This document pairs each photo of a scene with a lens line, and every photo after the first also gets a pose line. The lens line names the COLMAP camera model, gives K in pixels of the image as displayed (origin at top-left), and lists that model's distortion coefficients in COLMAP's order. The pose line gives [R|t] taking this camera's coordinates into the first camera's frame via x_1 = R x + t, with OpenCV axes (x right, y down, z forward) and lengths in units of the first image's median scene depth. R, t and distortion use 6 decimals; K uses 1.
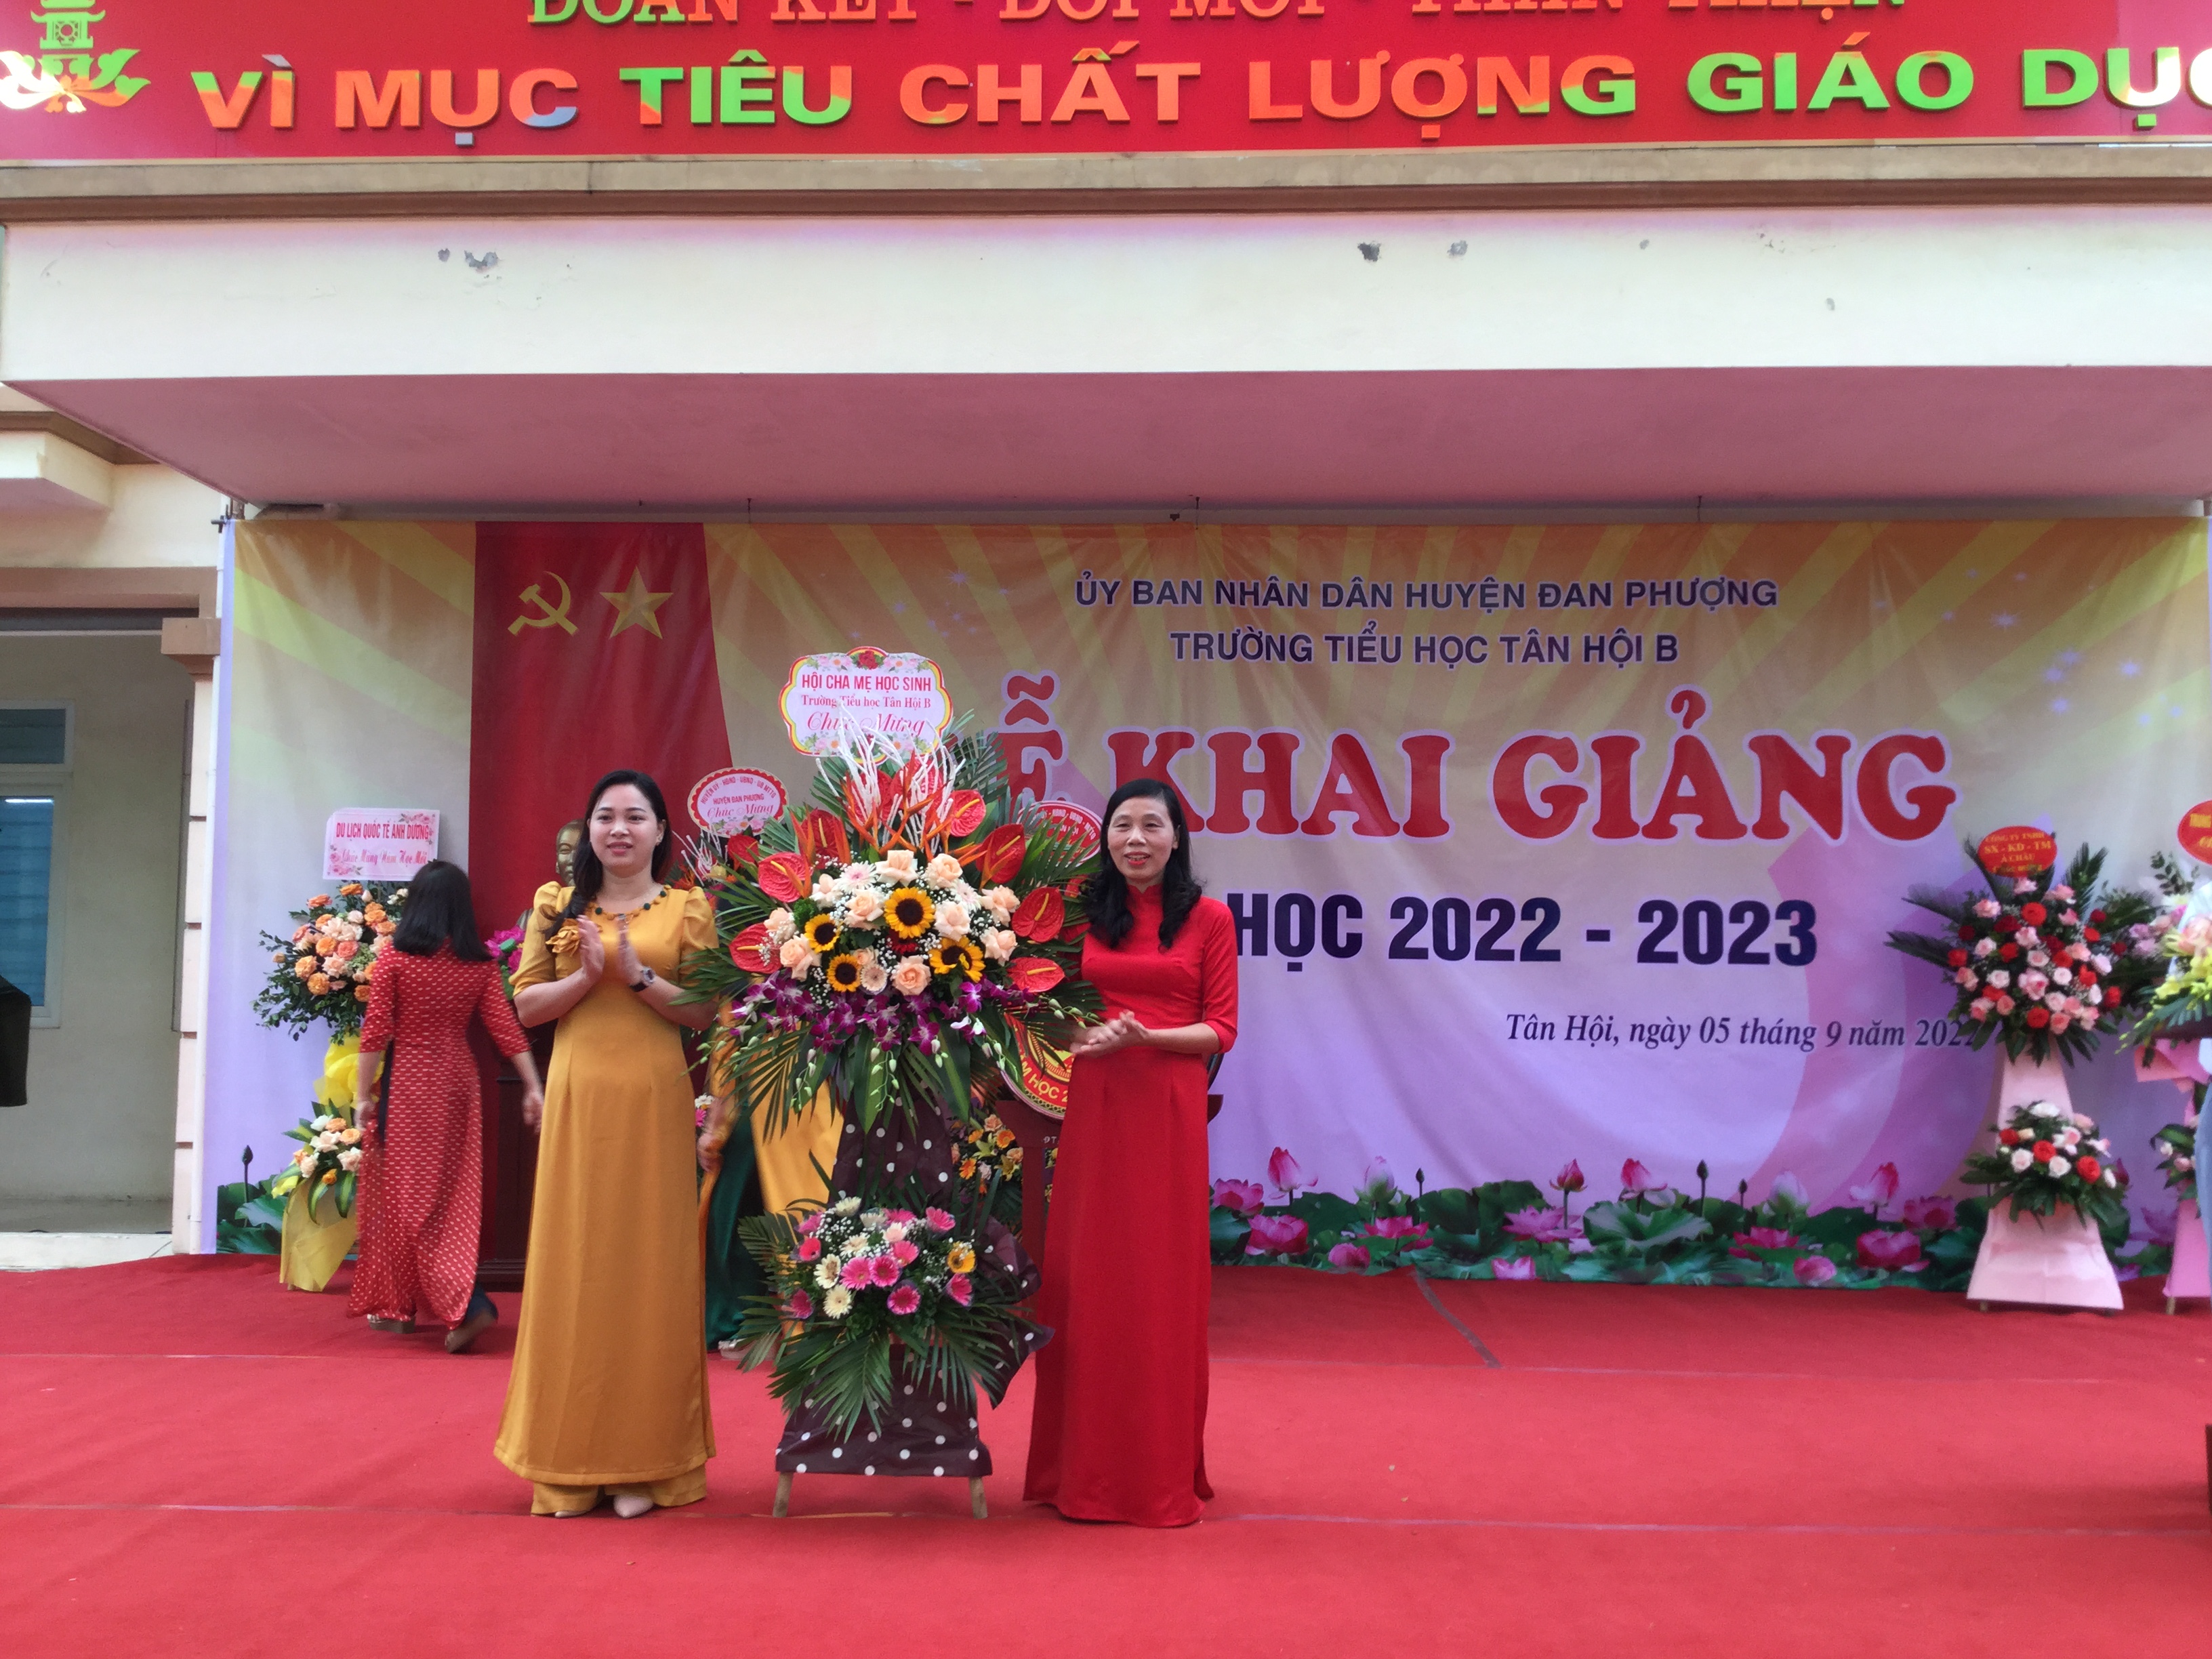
lens RADIAL K [[1962.2, 0, 1113.2], [0, 1962.2, 836.9], [0, 0, 1]] dist [0.107588, -0.199135]
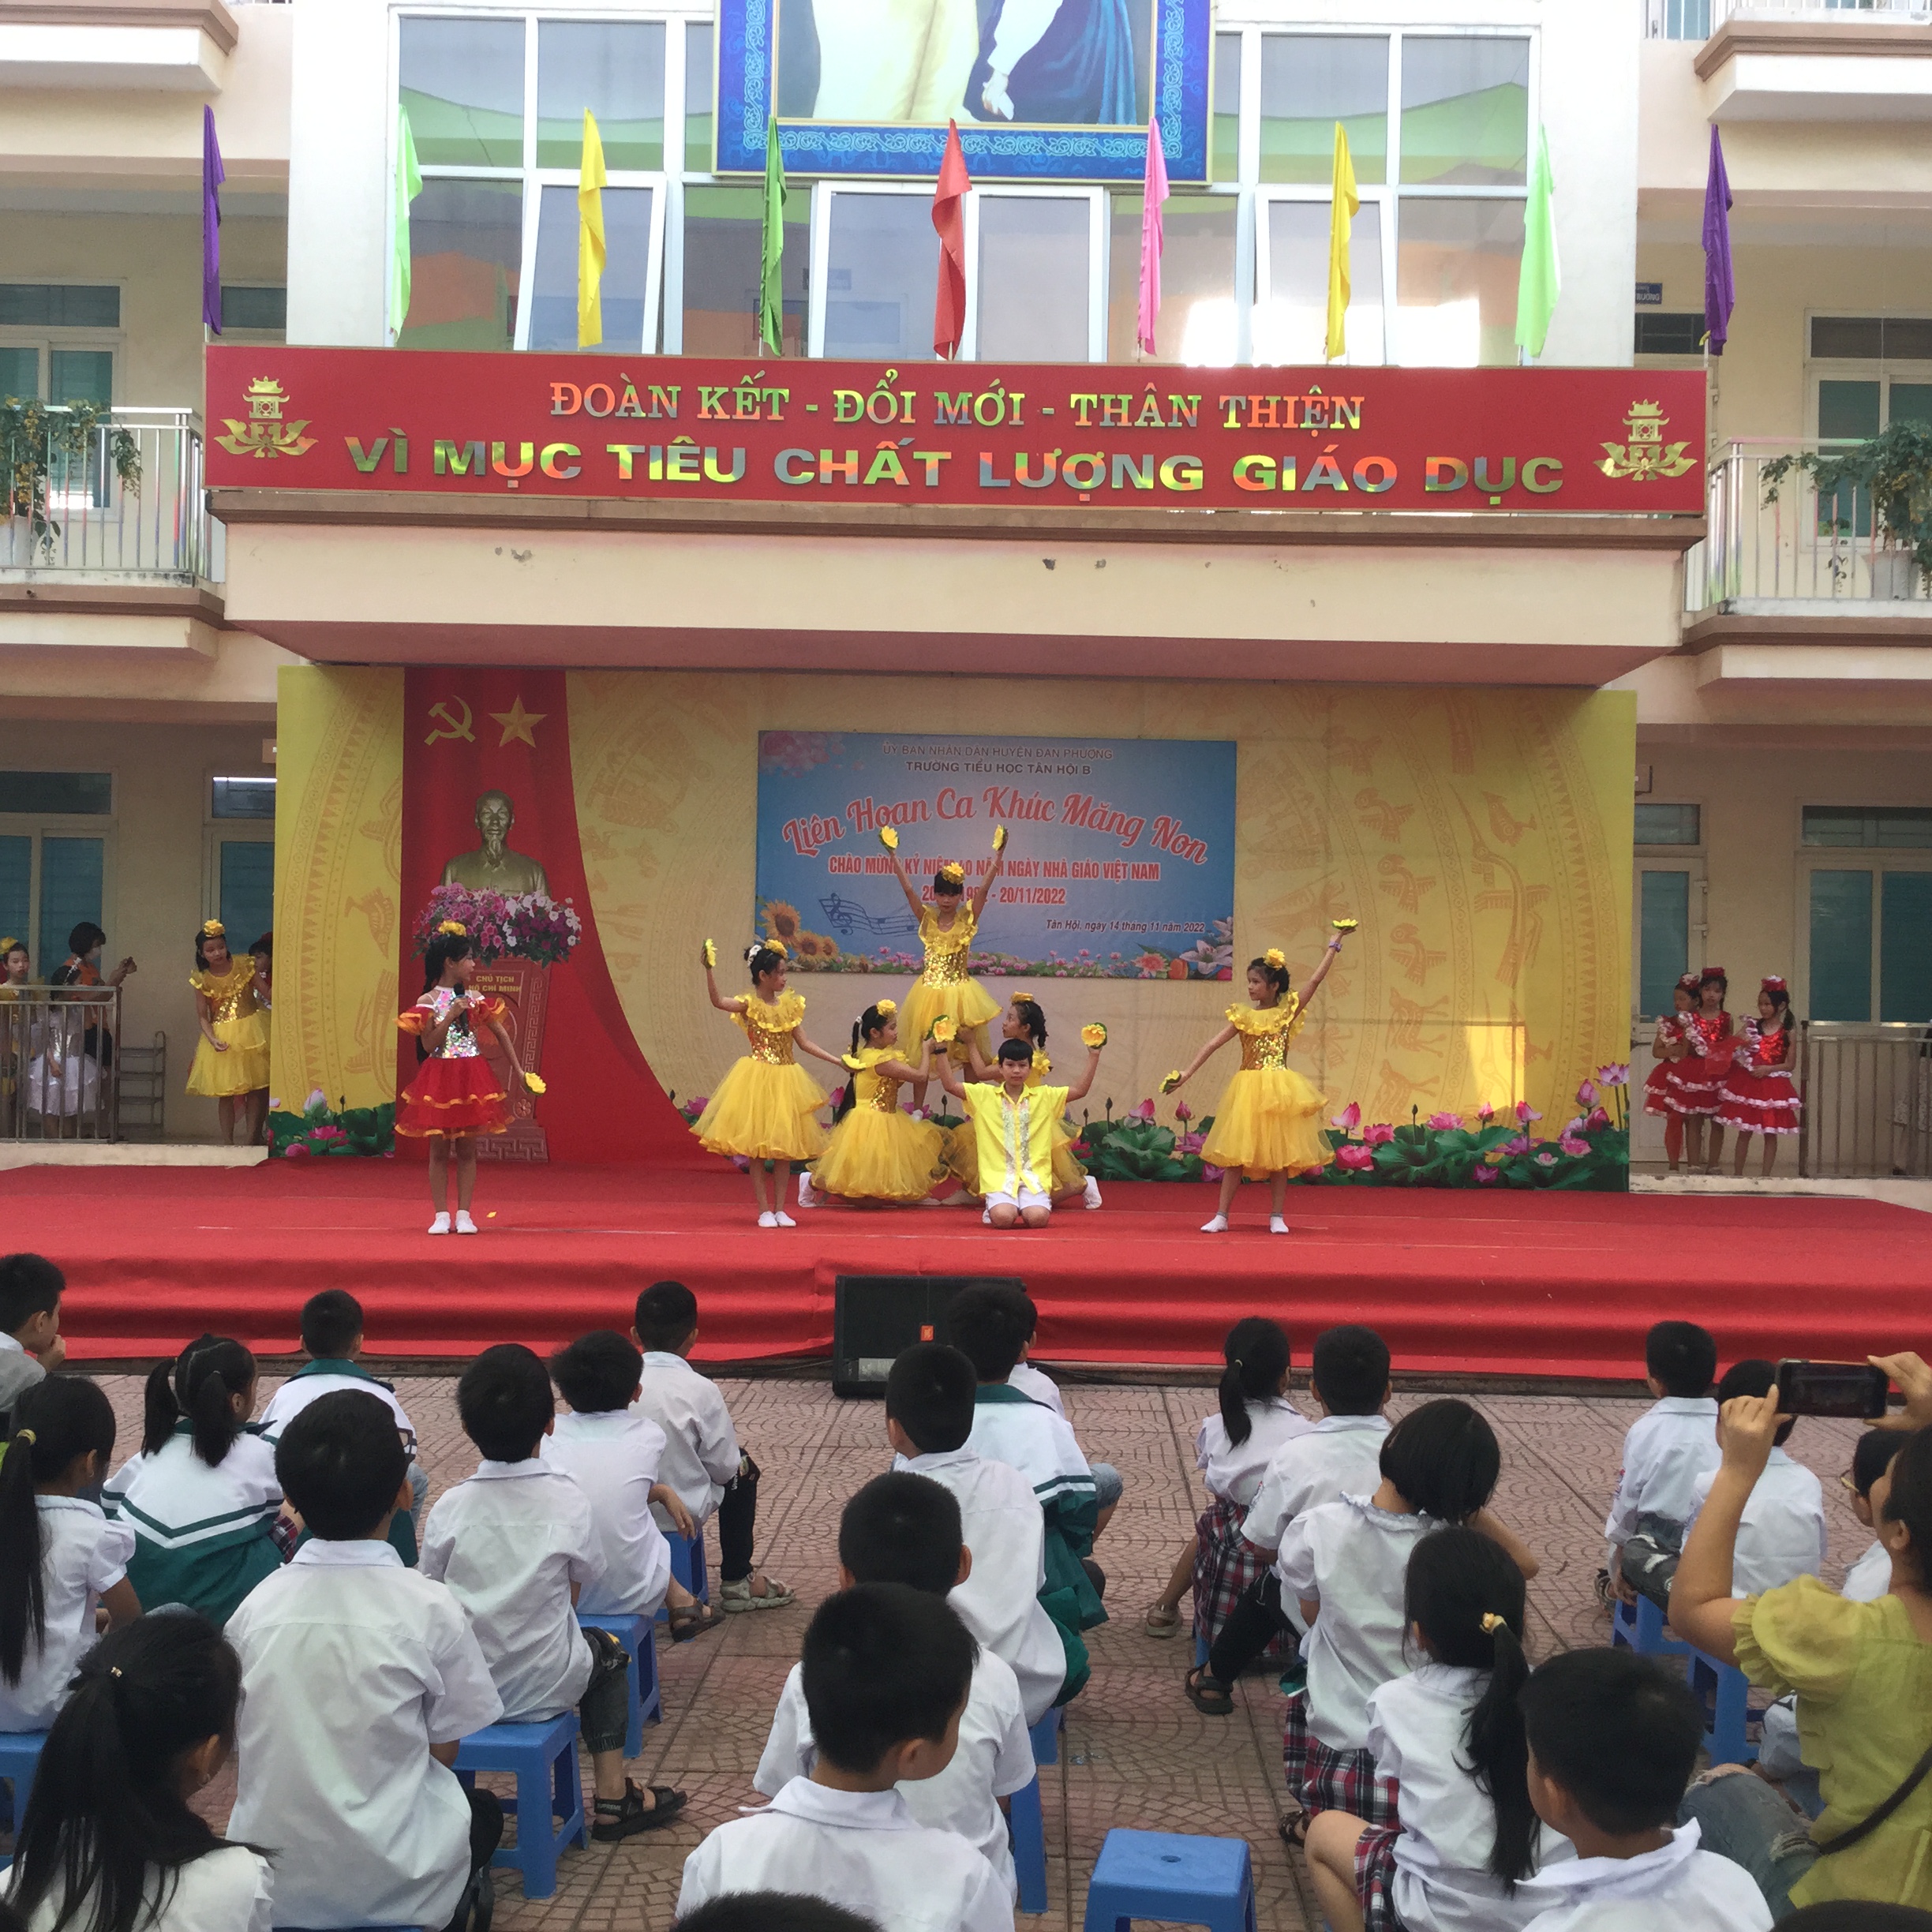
lens RADIAL K [[2289.9, 0, 977.7], [0, 2289.9, 962.5], [0, 0, 1]] dist [0.083195, 0.000000]
pose [[0.999155, 0.012067, 0.039292, -0.005647], [-0.014648, 0.997707, 0.066077, -0.082969], [-0.038405, -0.066596, 0.997041, -0.990980]]
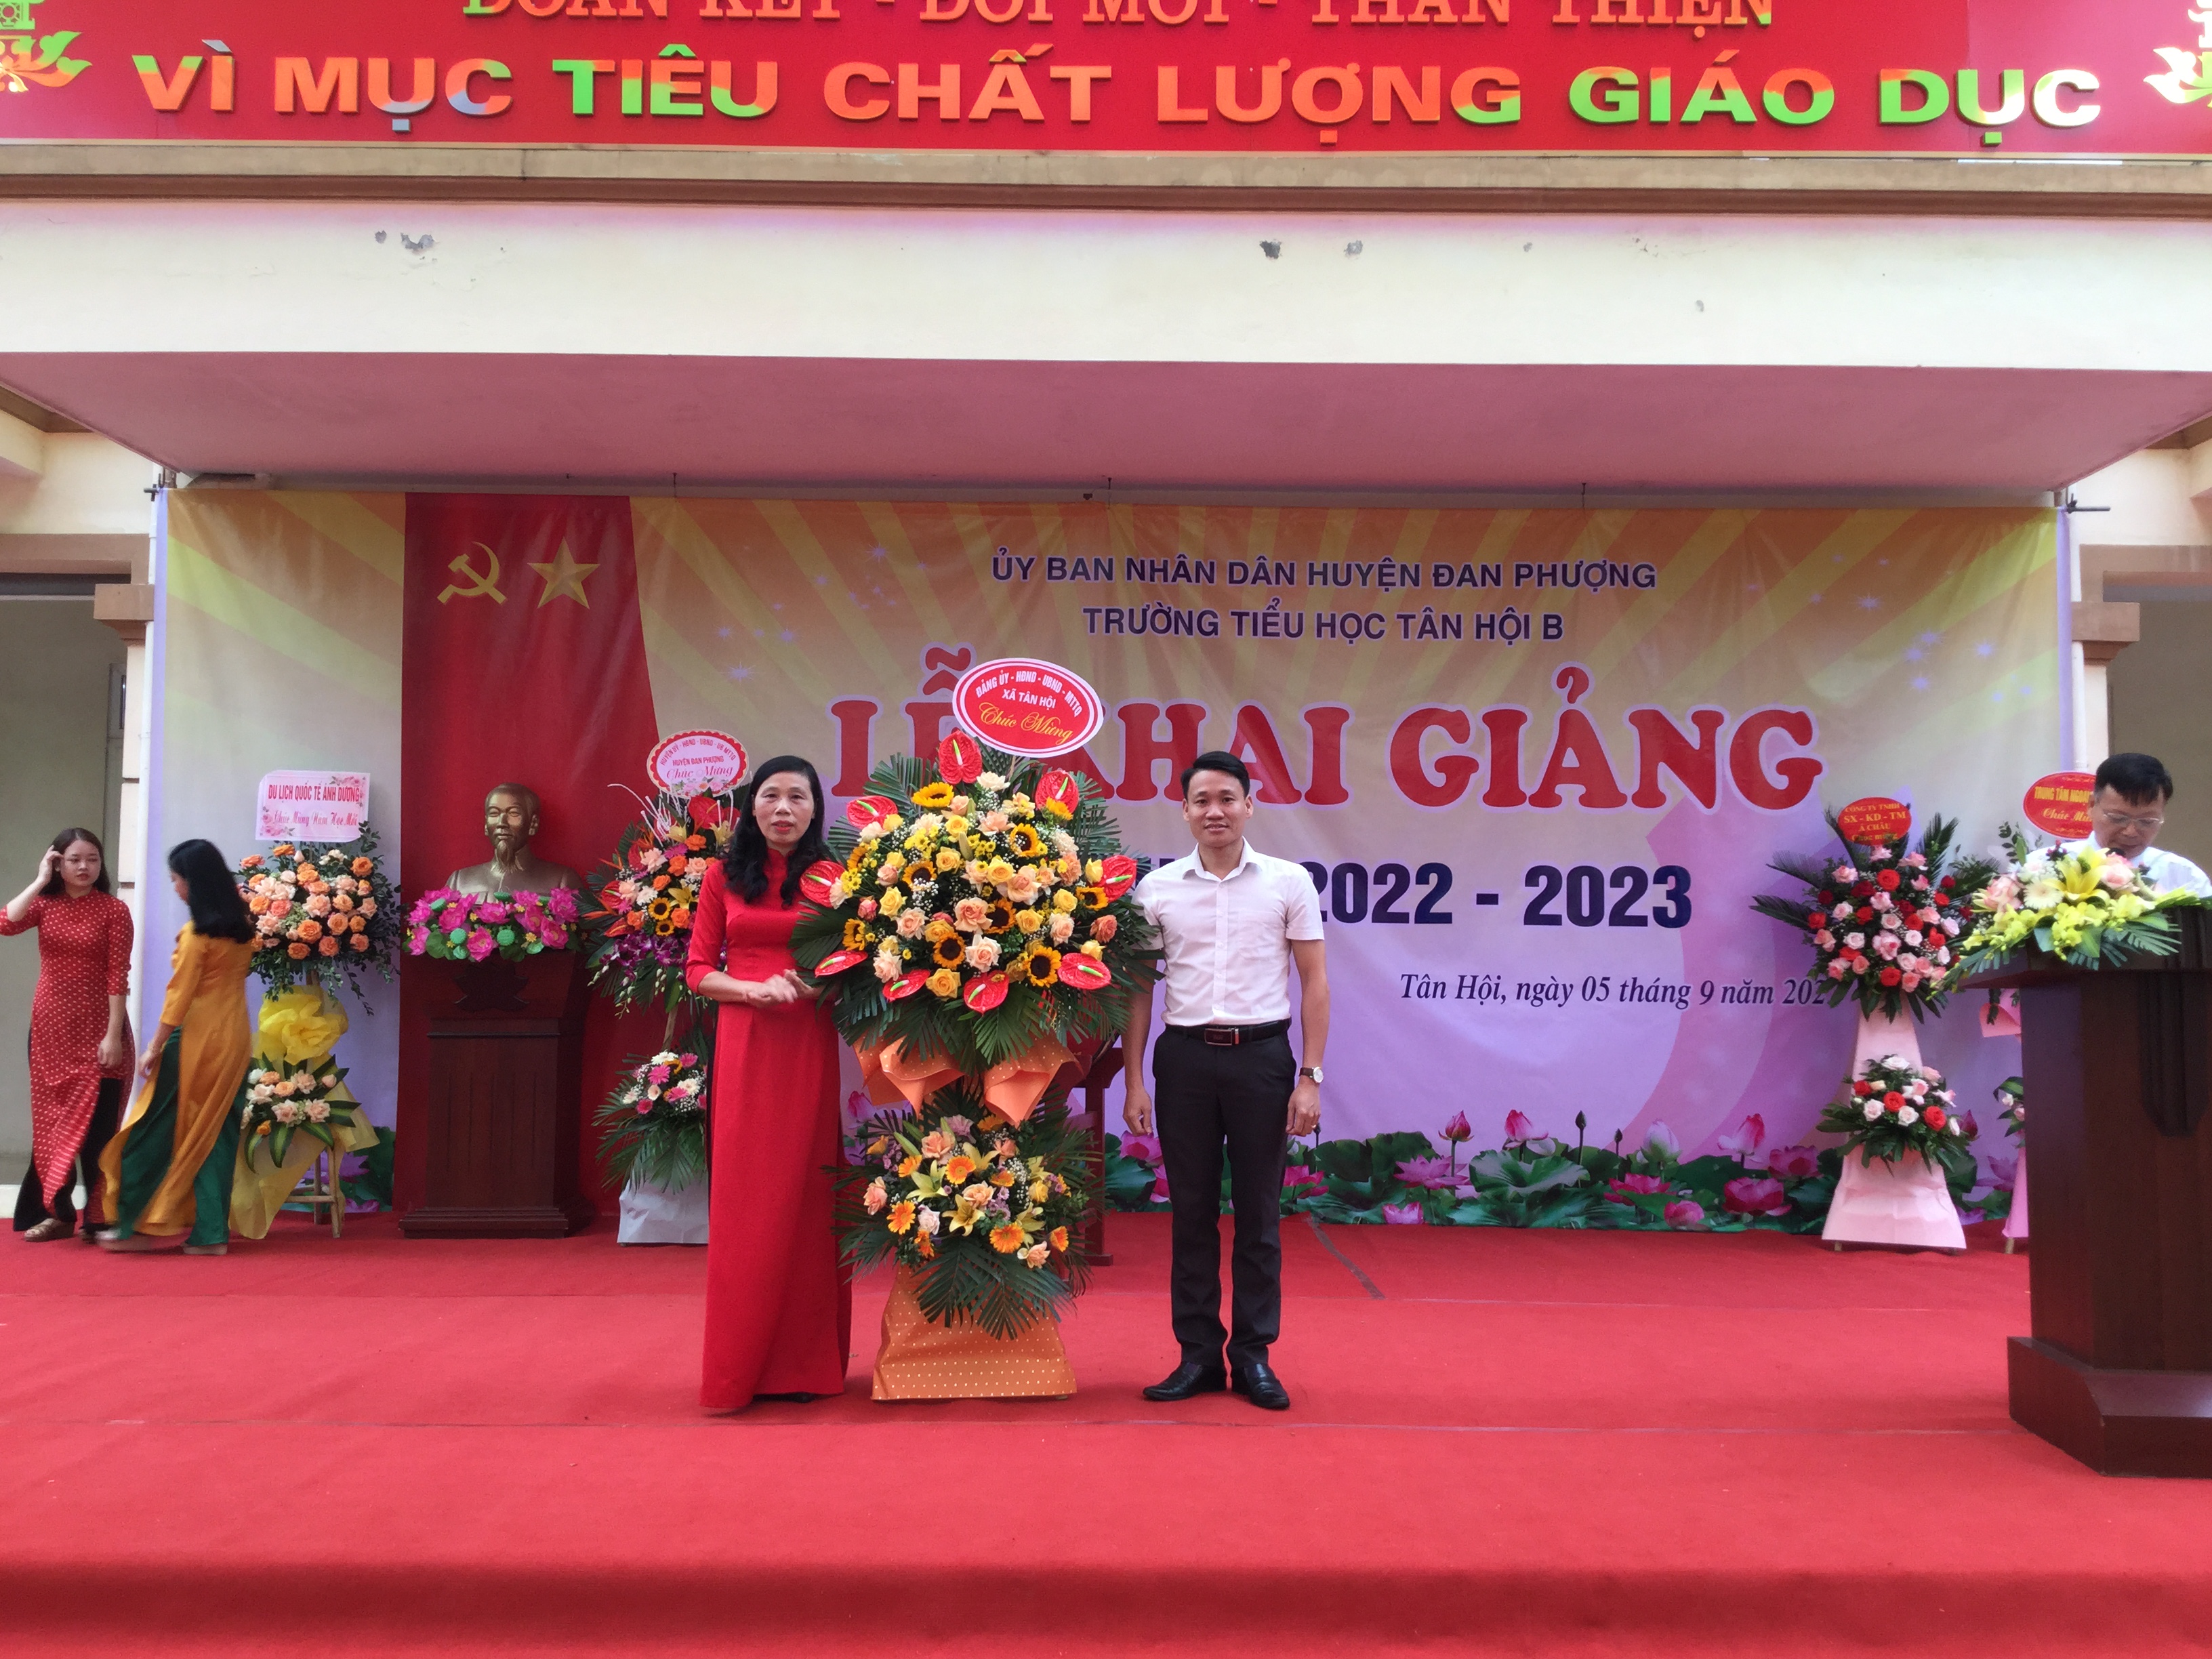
lens RADIAL K [[1962.2, 0, 1109.5], [0, 1962.2, 824.0], [0, 0, 1]] dist [0.107588, -0.199135]
pose [[0.999248, 0.004999, 0.038459, 0.004543], [-0.005344, 0.999946, 0.008882, 0.001908], [-0.038412, -0.009081, 0.999221, -0.053234]]
